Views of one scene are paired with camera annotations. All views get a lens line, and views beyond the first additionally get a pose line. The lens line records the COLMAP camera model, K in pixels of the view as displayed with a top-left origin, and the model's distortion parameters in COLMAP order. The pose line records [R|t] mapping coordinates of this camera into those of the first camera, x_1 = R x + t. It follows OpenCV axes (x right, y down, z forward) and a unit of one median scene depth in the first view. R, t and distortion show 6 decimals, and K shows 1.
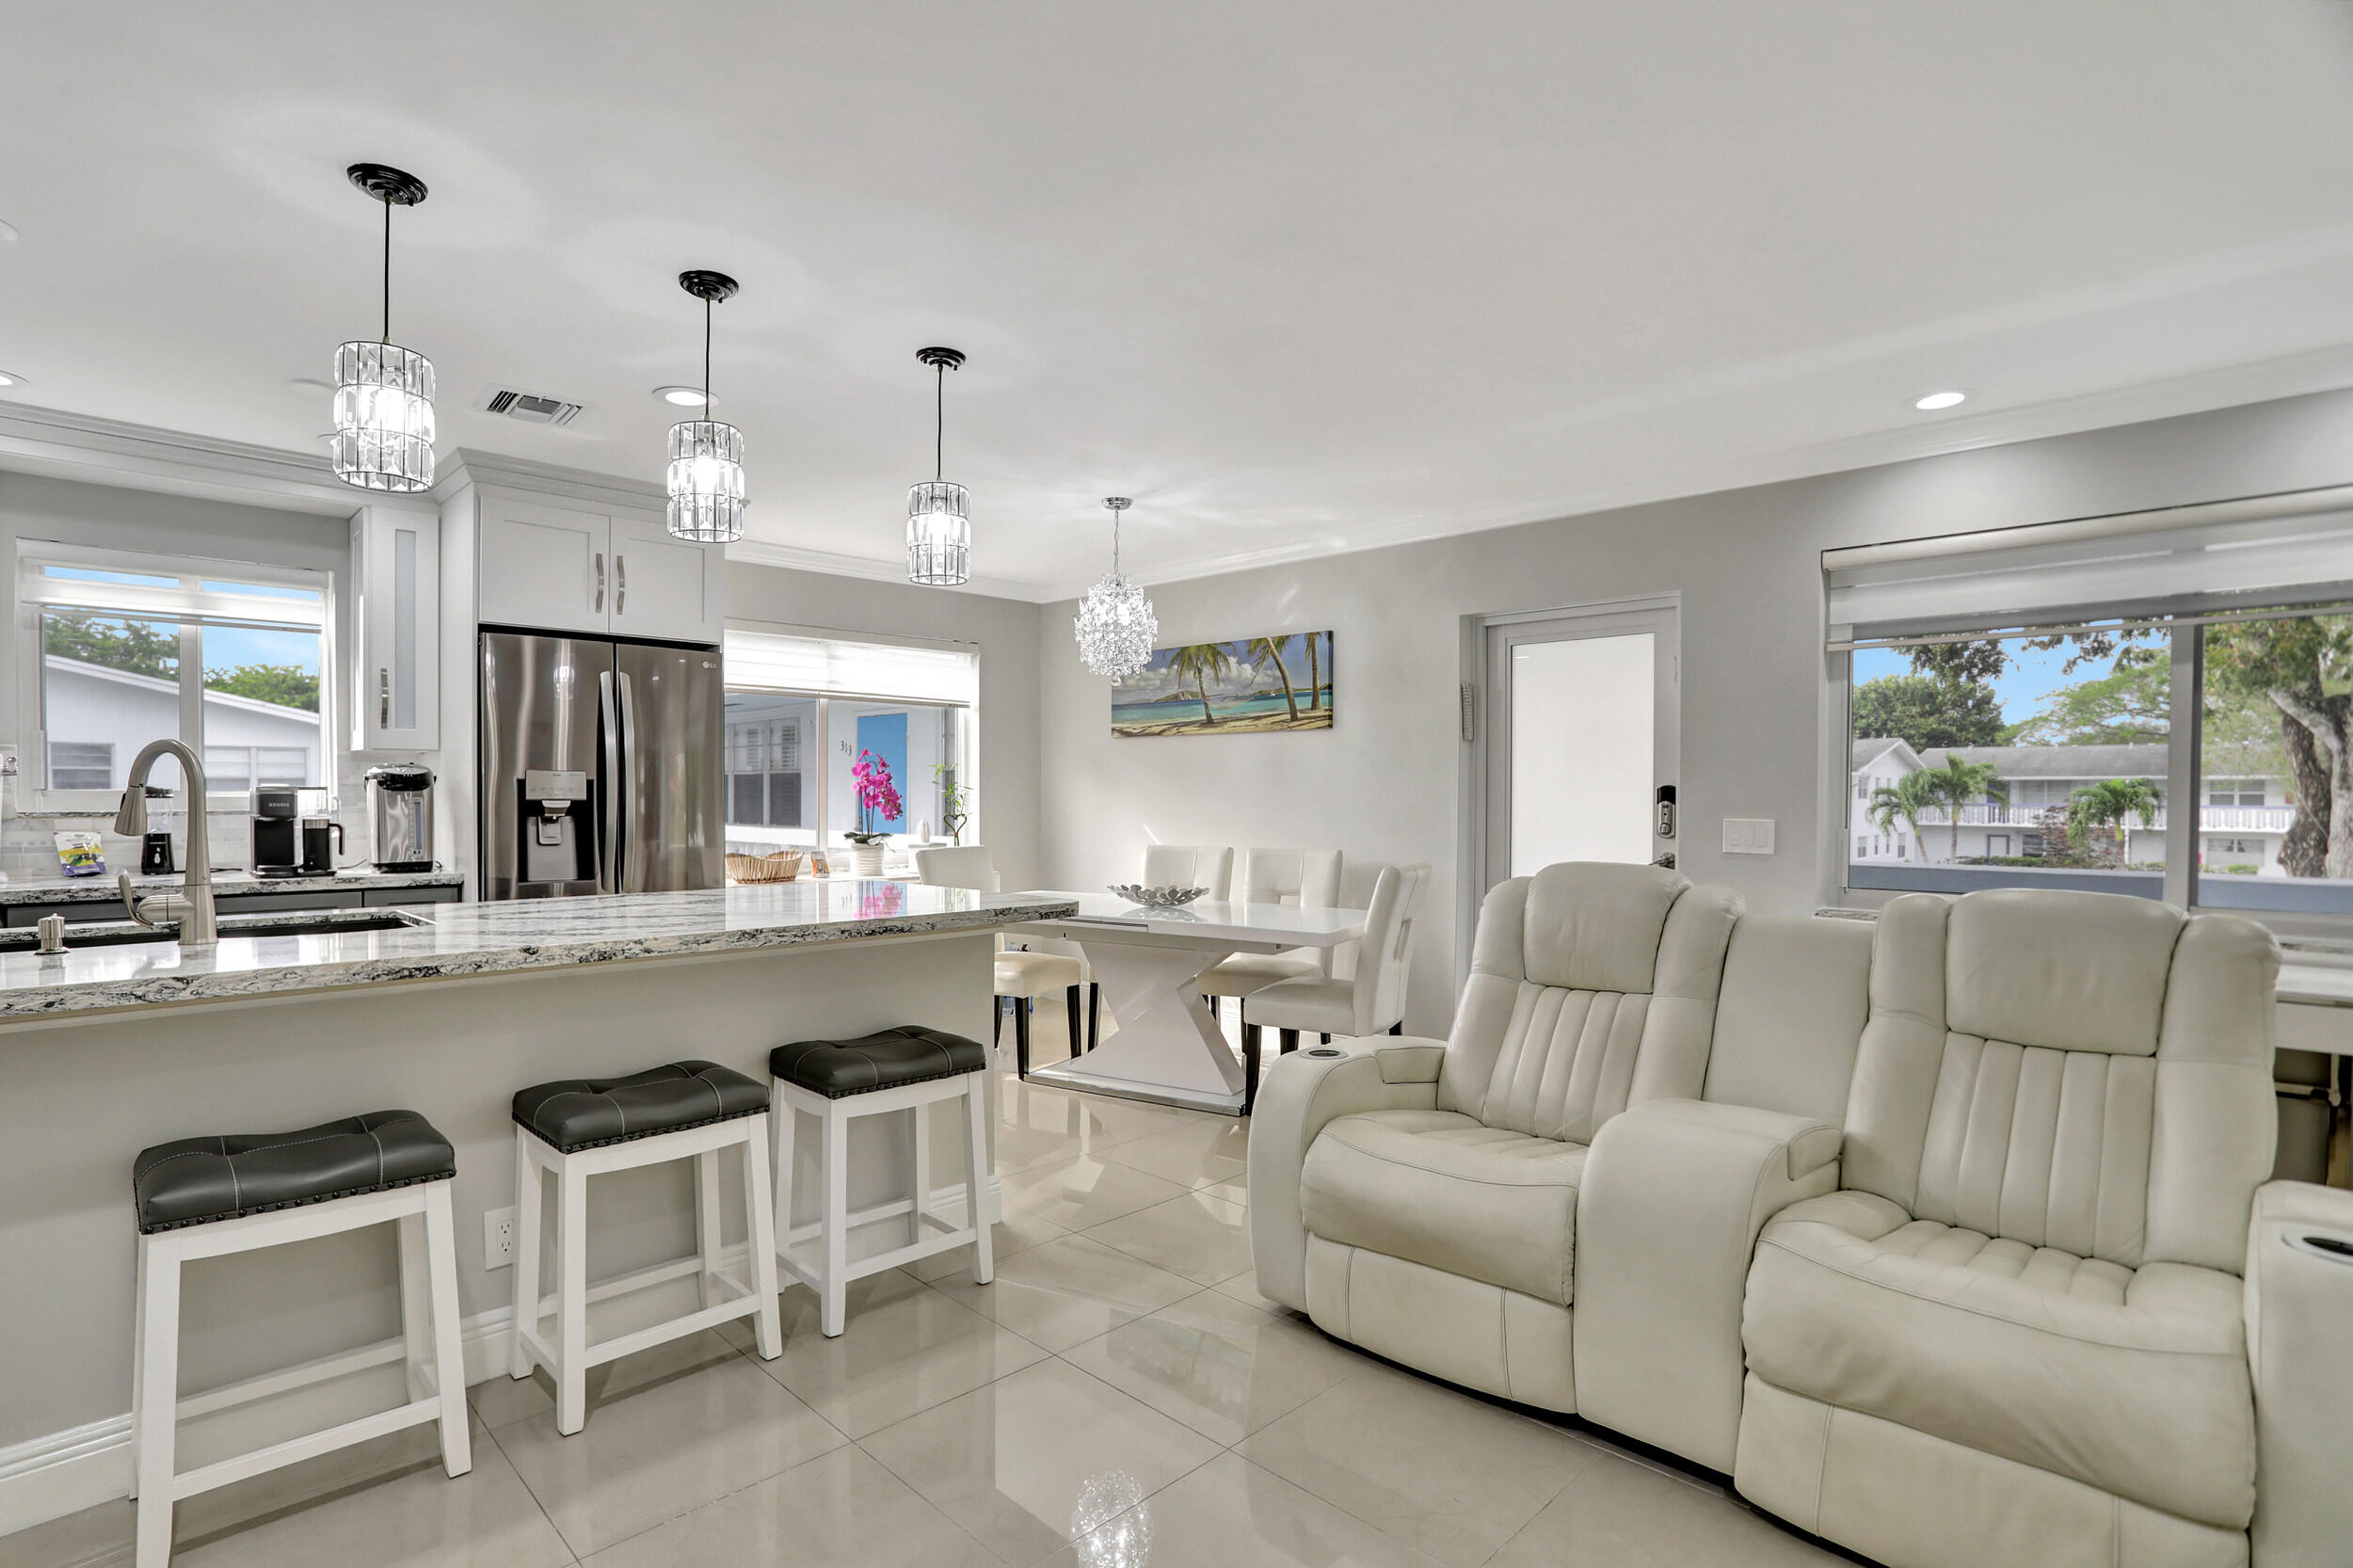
lens RADIAL K [[1152.6, 0, 1133.2], [0, 1152.6, 785.5], [0, 0, 1]] dist [-0.075189, 0.036184]
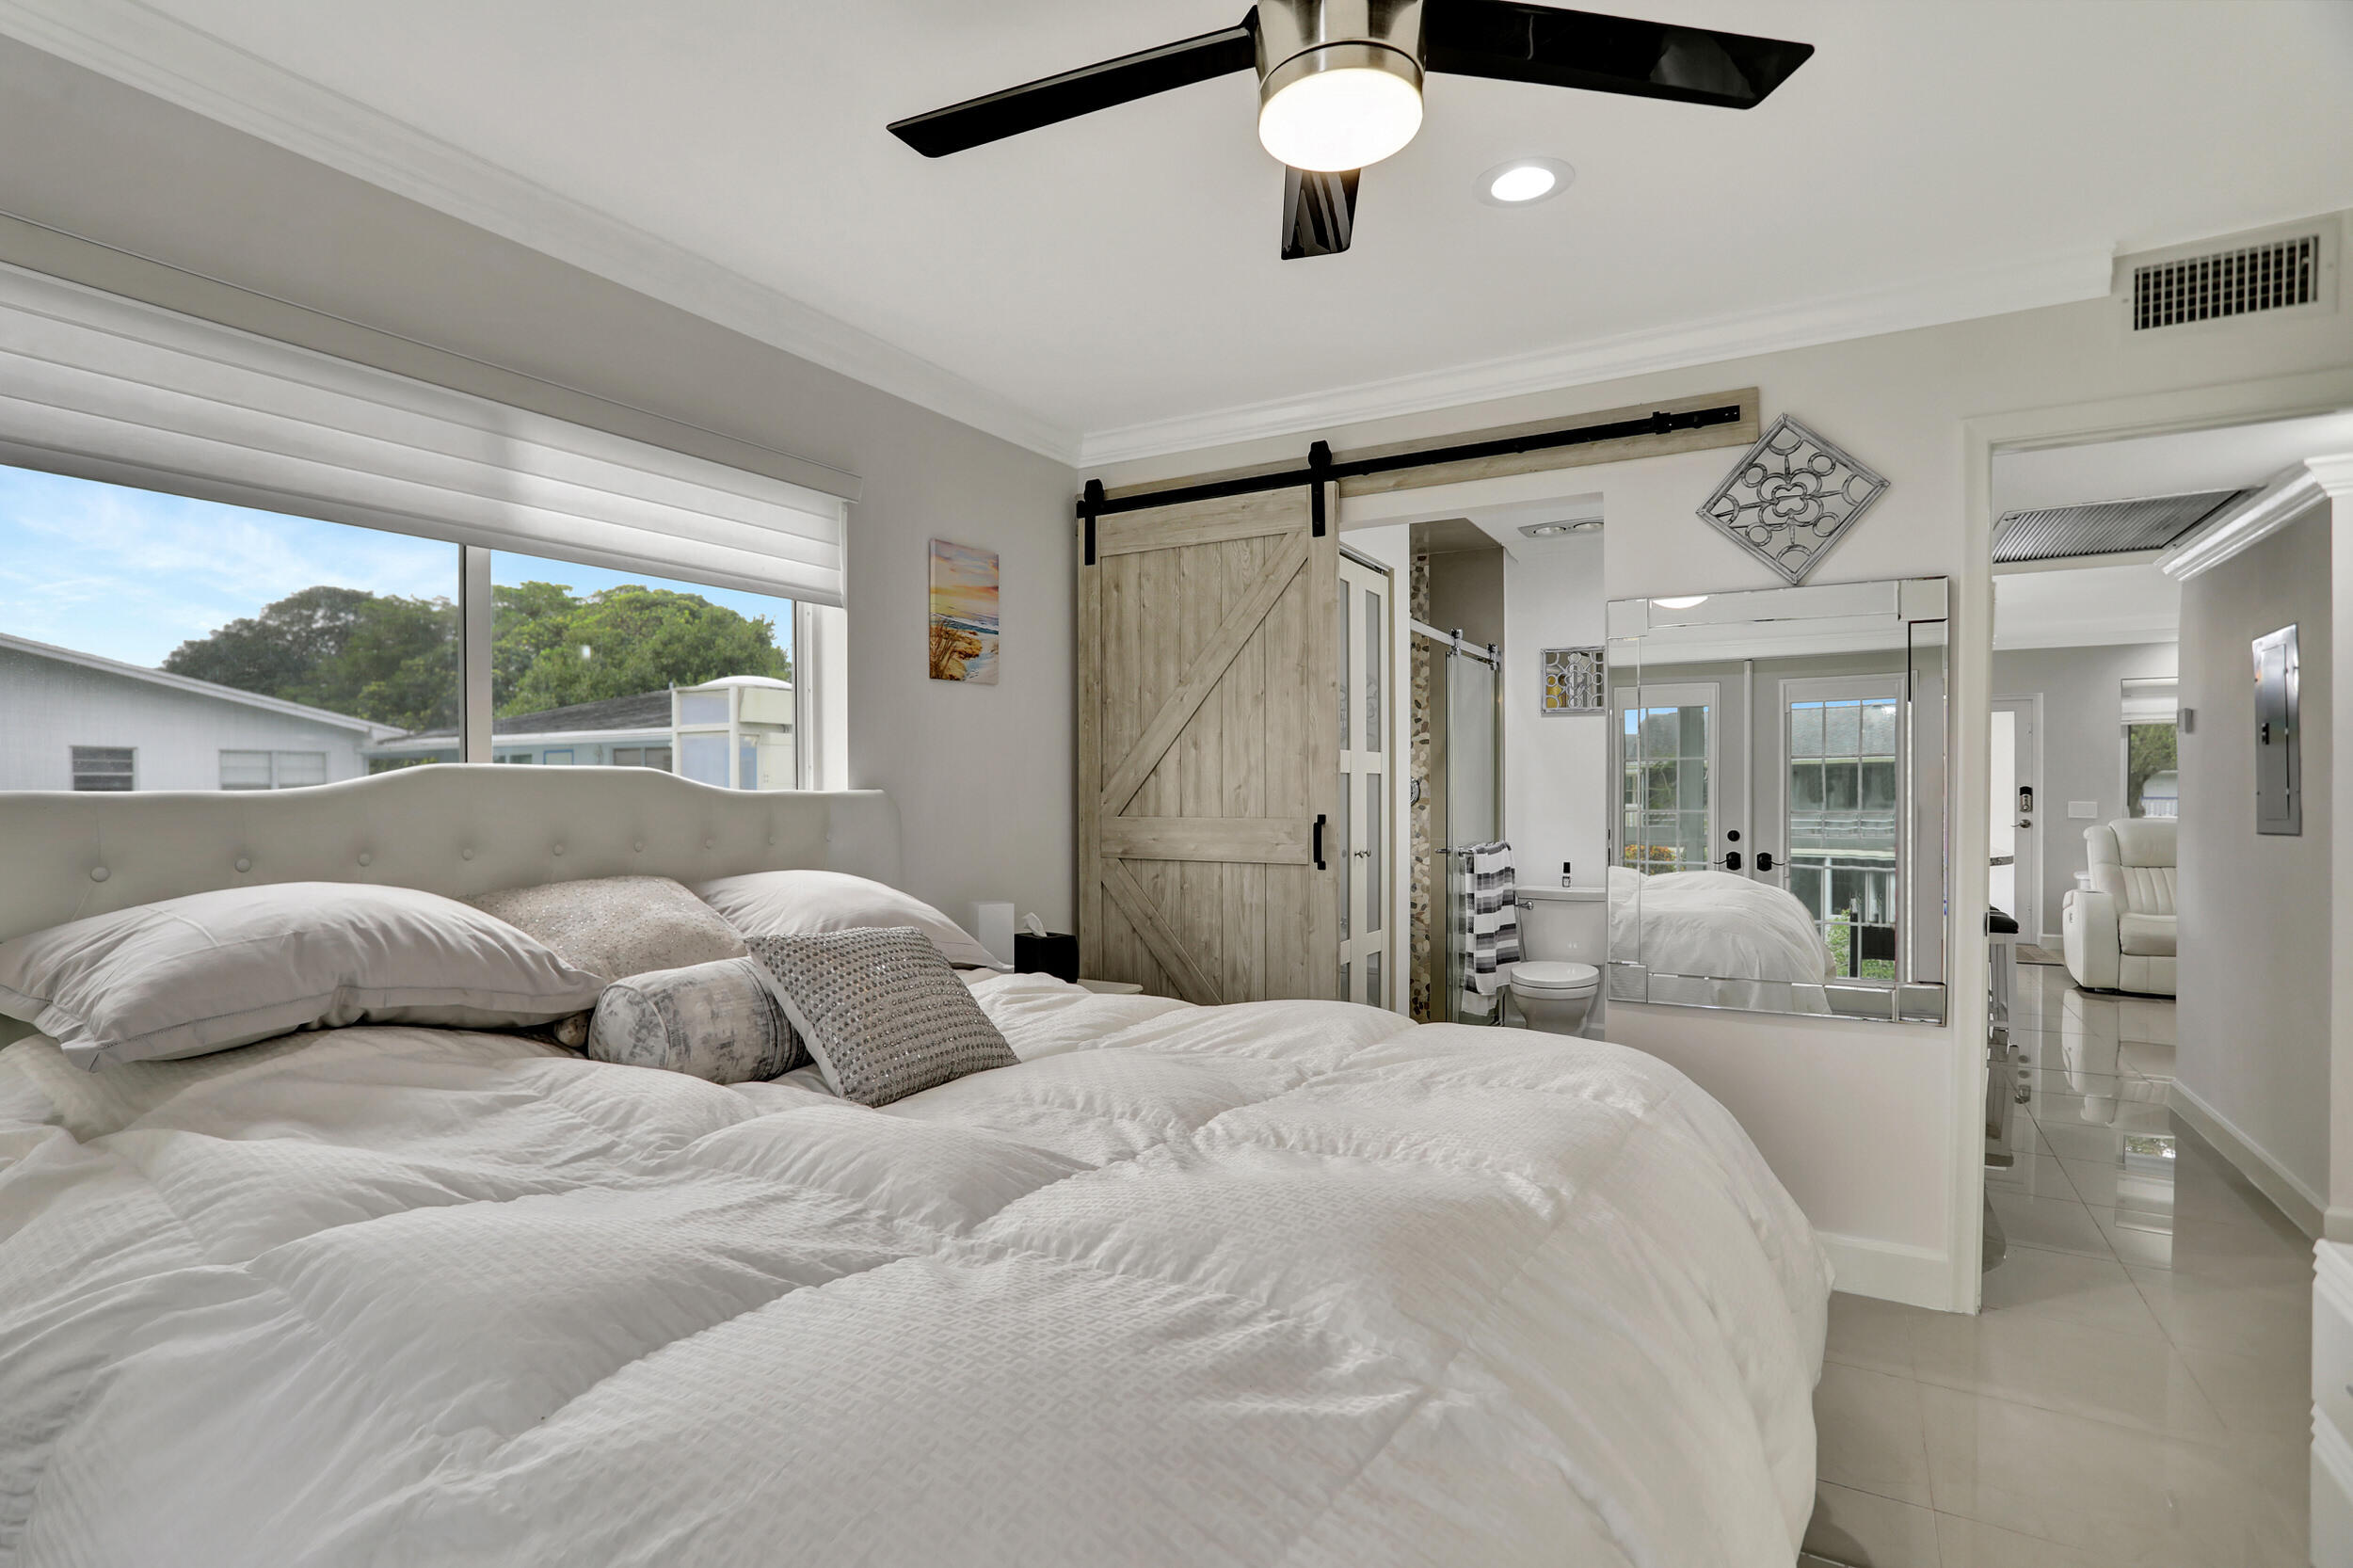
lens RADIAL K [[1153.8, 0, 1123.1], [0, 1153.8, 798.5], [0, 0, 1]] dist [-0.066620, 0.036490]
pose [[0.966178, -0.009217, 0.257711, -1.859299], [0.005779, 0.999884, 0.014098, -0.019236], [-0.257811, -0.012132, 0.966119, -0.619575]]
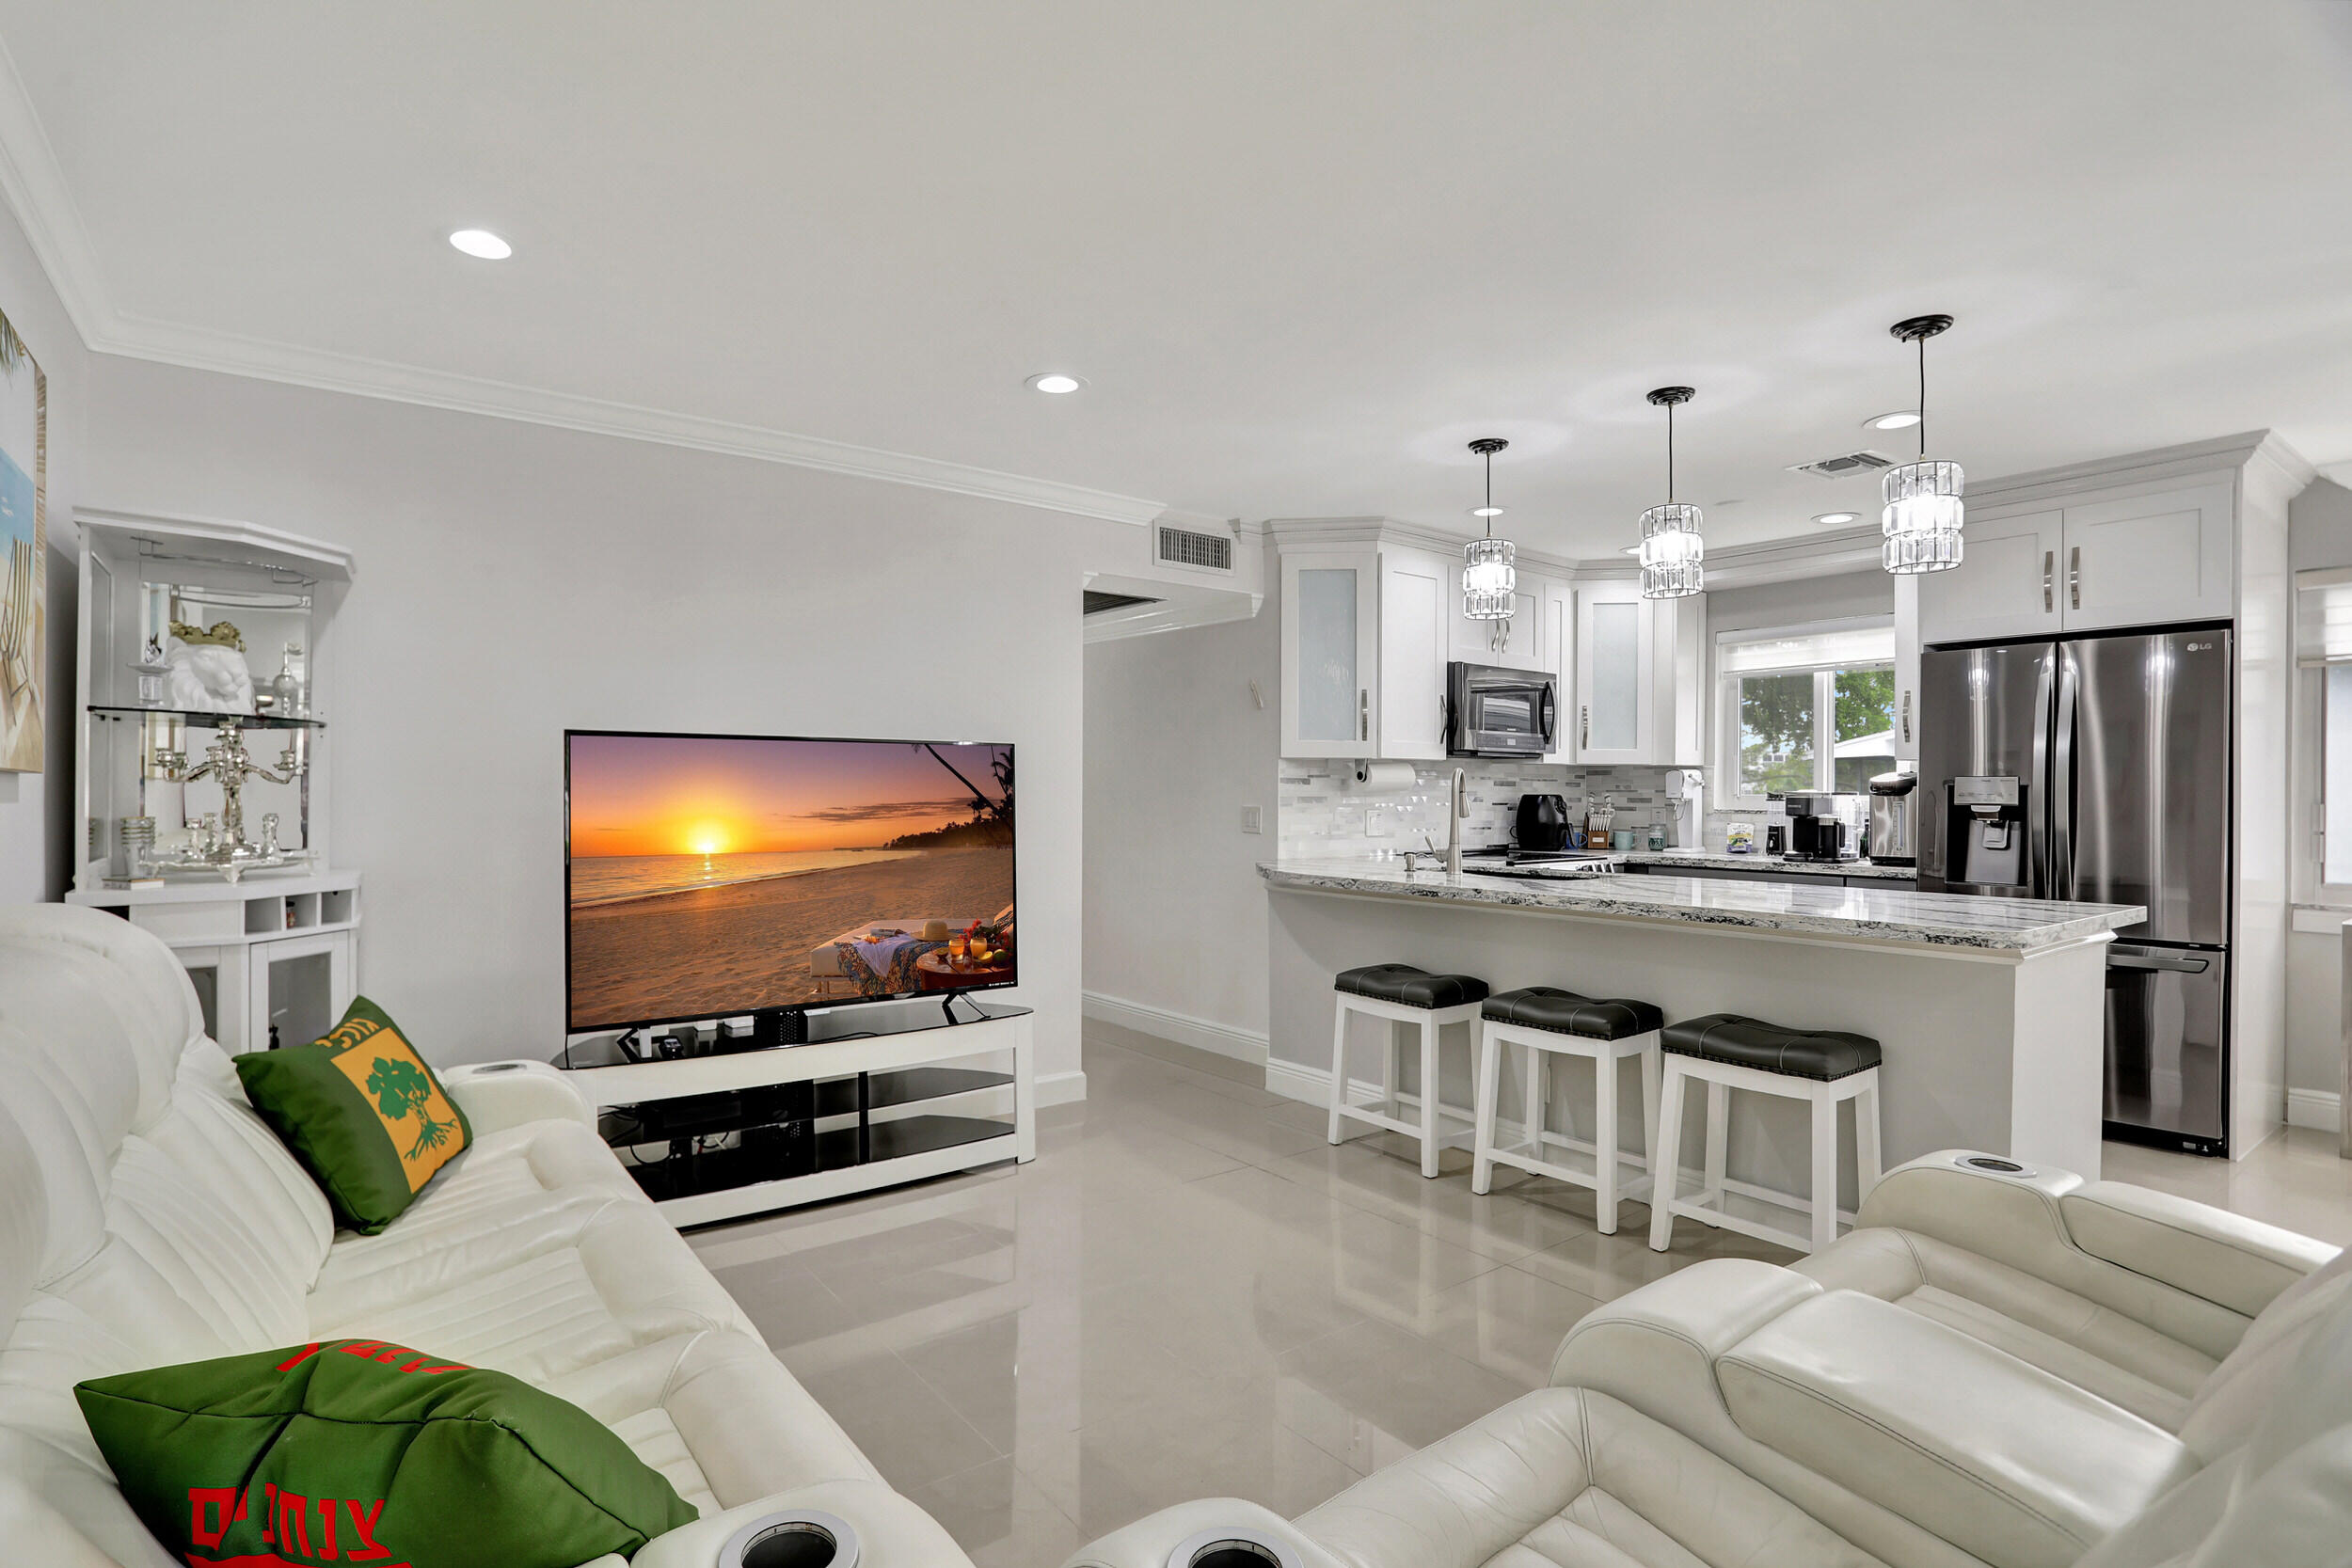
lens RADIAL K [[1152.0, 0, 1132.7], [0, 1152.0, 785.5], [0, 0, 1]] dist [-0.075189, 0.036184]
pose [[-0.139783, -0.008516, -0.990146, 0.657948], [0.002127, 0.999958, -0.008901, 0.003097], [0.990180, -0.003350, -0.139759, 0.407008]]
